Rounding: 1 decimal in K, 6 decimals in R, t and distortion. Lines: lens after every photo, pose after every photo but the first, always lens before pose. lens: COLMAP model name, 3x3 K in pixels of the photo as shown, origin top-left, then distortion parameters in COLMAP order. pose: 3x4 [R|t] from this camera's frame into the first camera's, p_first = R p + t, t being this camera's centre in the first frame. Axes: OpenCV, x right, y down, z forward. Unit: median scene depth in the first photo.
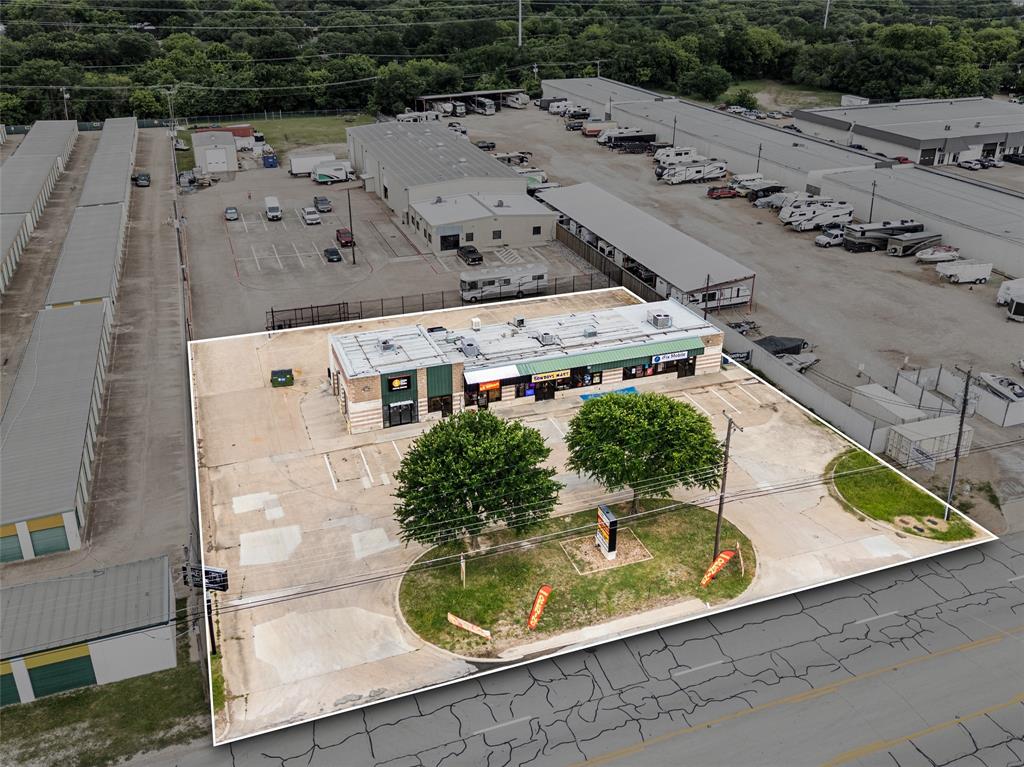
lens RADIAL K [[851.3, 0, 512.0], [0, 851.3, 383.5], [0, 0, 1]] dist [0.106922, -0.181101]
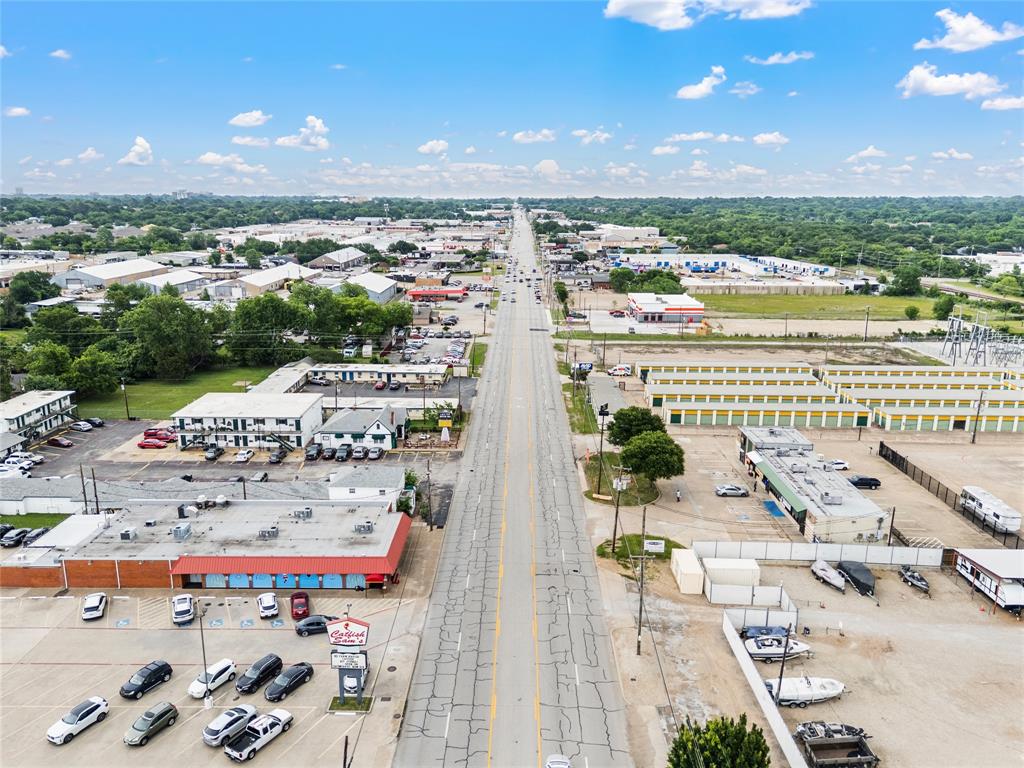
lens RADIAL K [[810.1, 0, 537.0], [0, 810.1, 387.7], [0, 0, 1]] dist [0.088778, -0.086511]
pose [[-0.323257, 0.223733, -0.919483, 1.618691], [-0.438089, 0.825877, 0.354973, -0.523621], [0.838799, 0.517562, -0.168956, 0.774806]]
